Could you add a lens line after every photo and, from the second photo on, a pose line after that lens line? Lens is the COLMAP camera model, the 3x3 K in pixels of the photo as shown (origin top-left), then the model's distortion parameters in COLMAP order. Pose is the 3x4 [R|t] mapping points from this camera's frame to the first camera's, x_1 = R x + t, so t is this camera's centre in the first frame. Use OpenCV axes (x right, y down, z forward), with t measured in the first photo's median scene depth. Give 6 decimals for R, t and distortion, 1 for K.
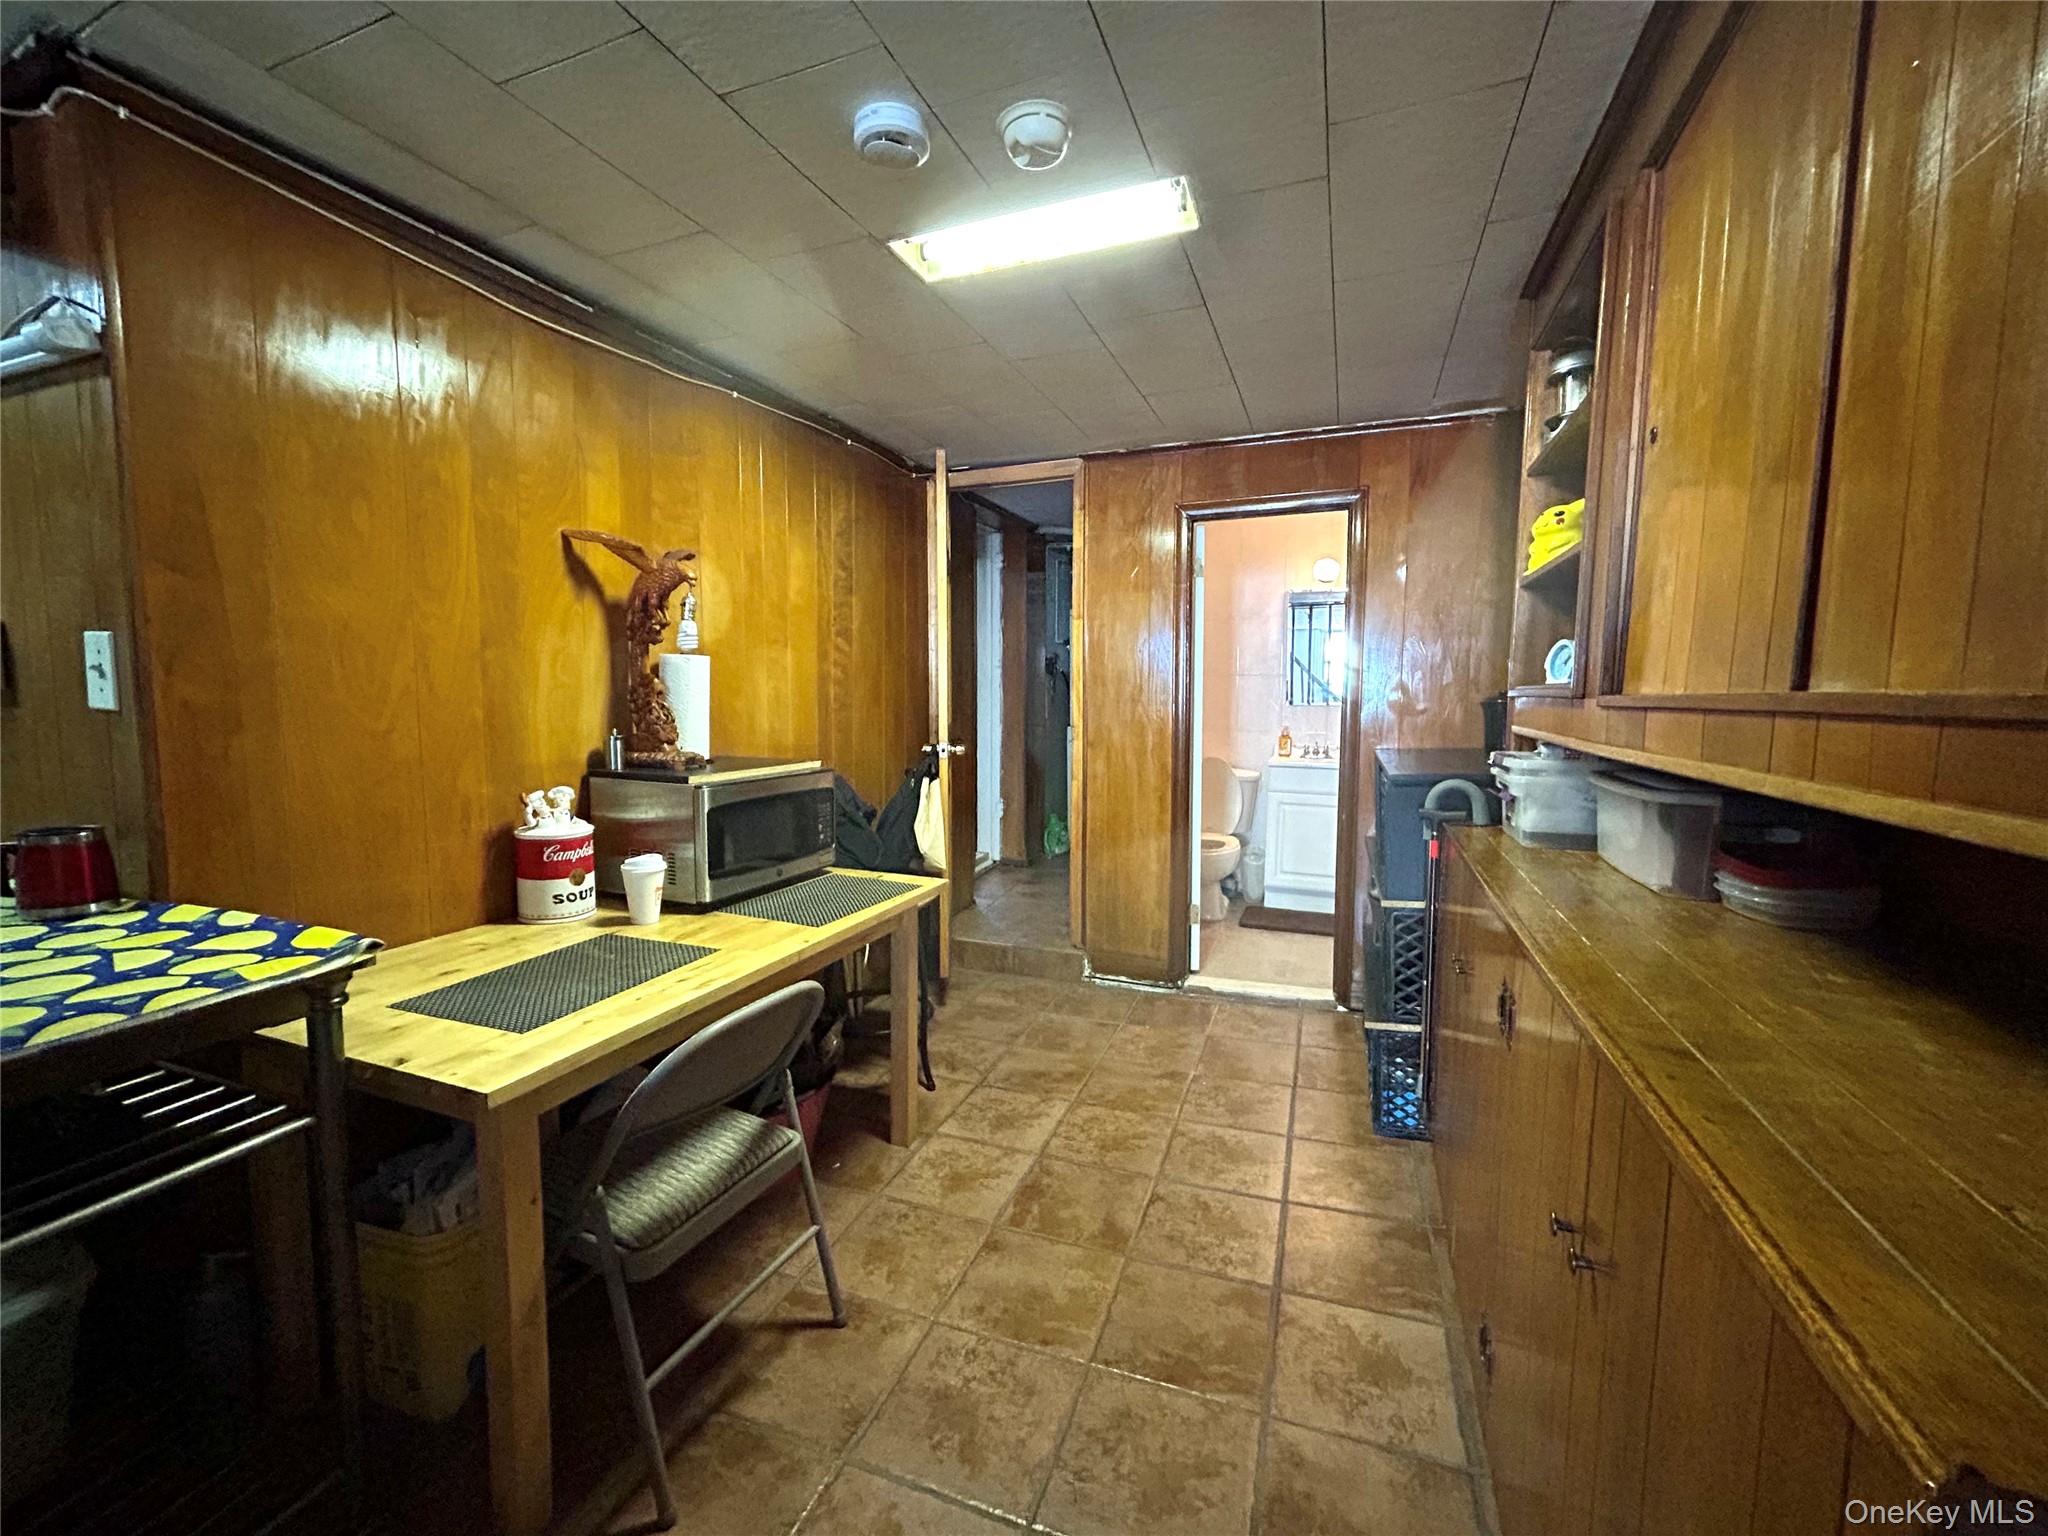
lens RADIAL K [[822.9, 0, 1024.8], [0, 822.9, 770.2], [0, 0, 1]] dist [0.006563, 0.000229]
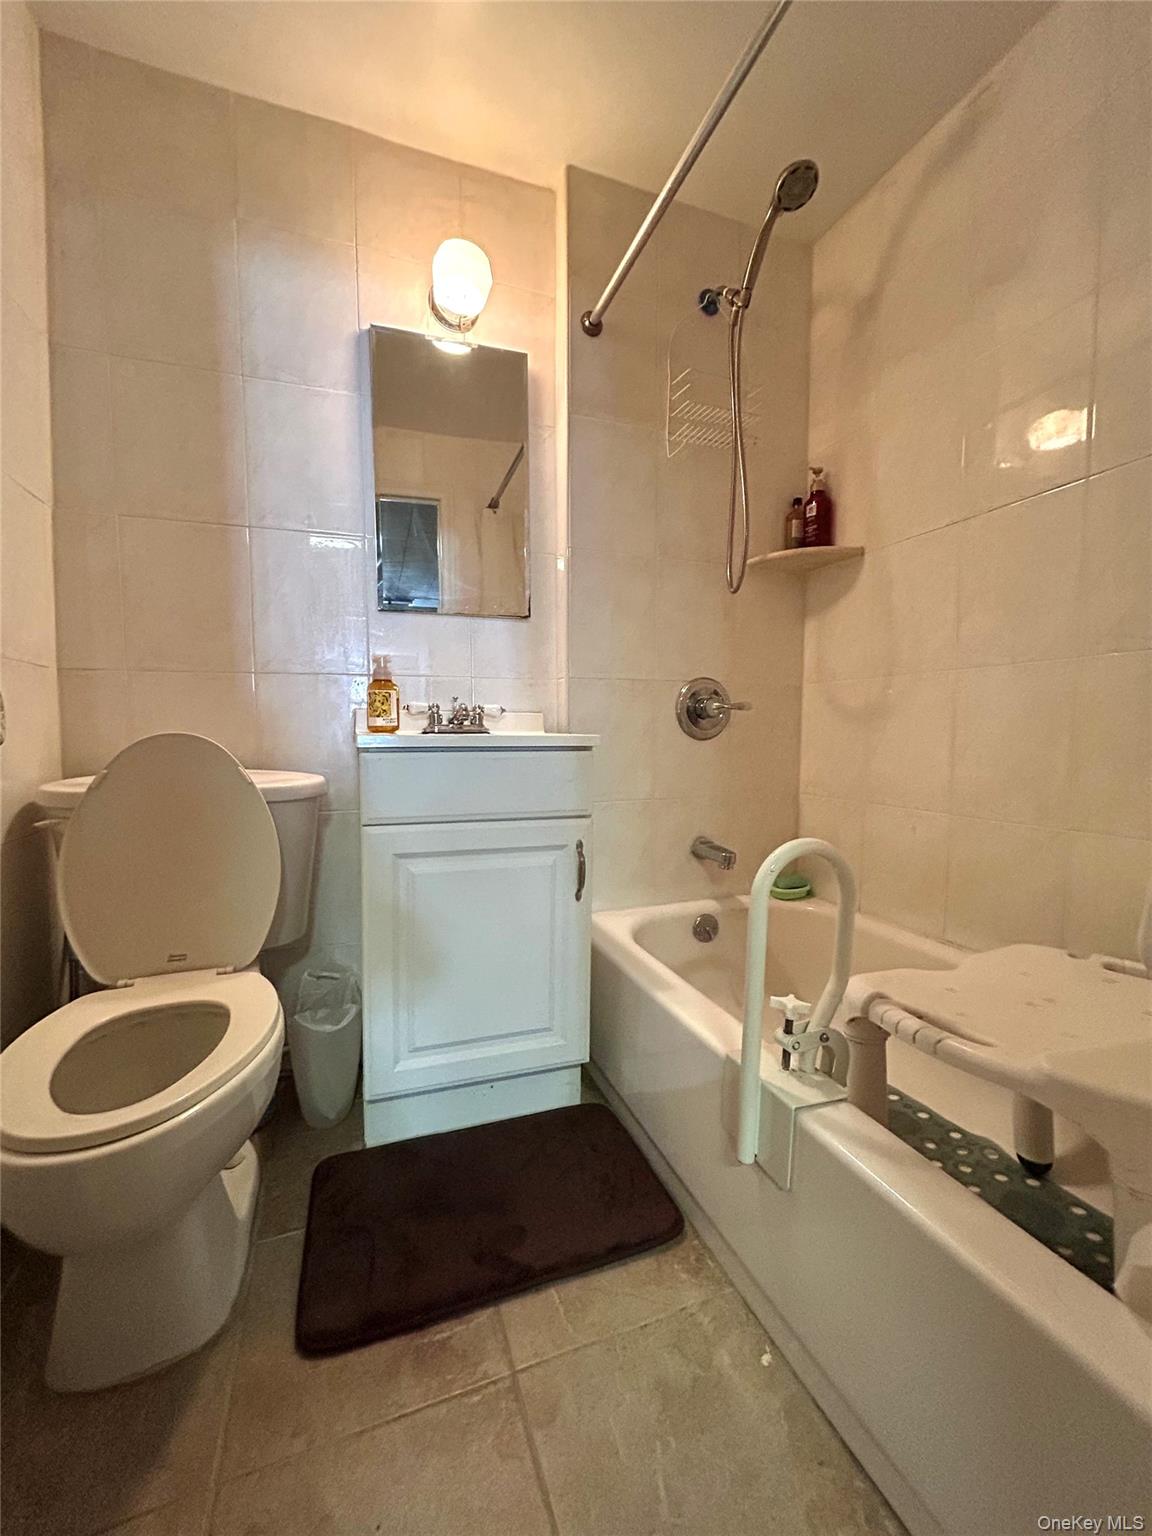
lens RADIAL K [[617.2, 0, 573.2], [0, 617.2, 774.4], [0, 0, 1]] dist [0.006563, 0.000229]
pose [[0.760545, -0.050398, 0.647326, 0.190722], [0.064711, 0.997903, 0.001664, 0.009417], [-0.646052, 0.040624, 0.762211, 0.719629]]
